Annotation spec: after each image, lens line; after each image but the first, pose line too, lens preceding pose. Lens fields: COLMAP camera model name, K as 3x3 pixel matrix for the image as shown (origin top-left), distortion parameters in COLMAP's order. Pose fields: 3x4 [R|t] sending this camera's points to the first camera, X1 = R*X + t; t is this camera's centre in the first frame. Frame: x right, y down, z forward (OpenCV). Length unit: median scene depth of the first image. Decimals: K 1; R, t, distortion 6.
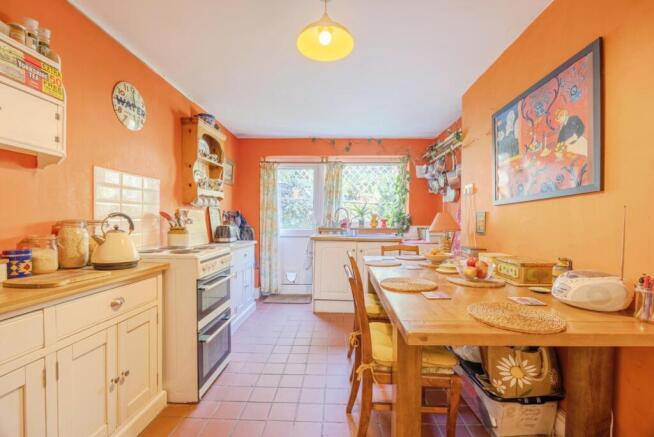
lens RADIAL K [[283.4, 0, 323.7], [0, 283.4, 221.5], [0, 0, 1]] dist [-0.014160, 0.000666]
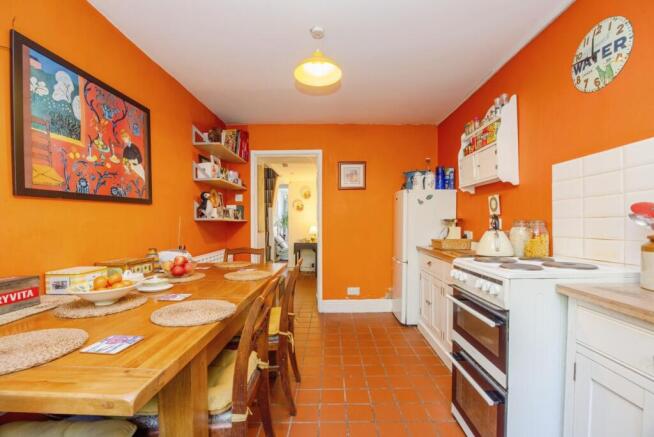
lens RADIAL K [[283.4, 0, 323.7], [0, 283.4, 221.5], [0, 0, 1]] dist [-0.014160, 0.000666]
pose [[-0.999723, 0.002198, -0.023418, 0.008672], [0.002212, 0.999997, -0.000577, -0.002958], [0.023416, -0.000629, -0.999726, 1.995552]]
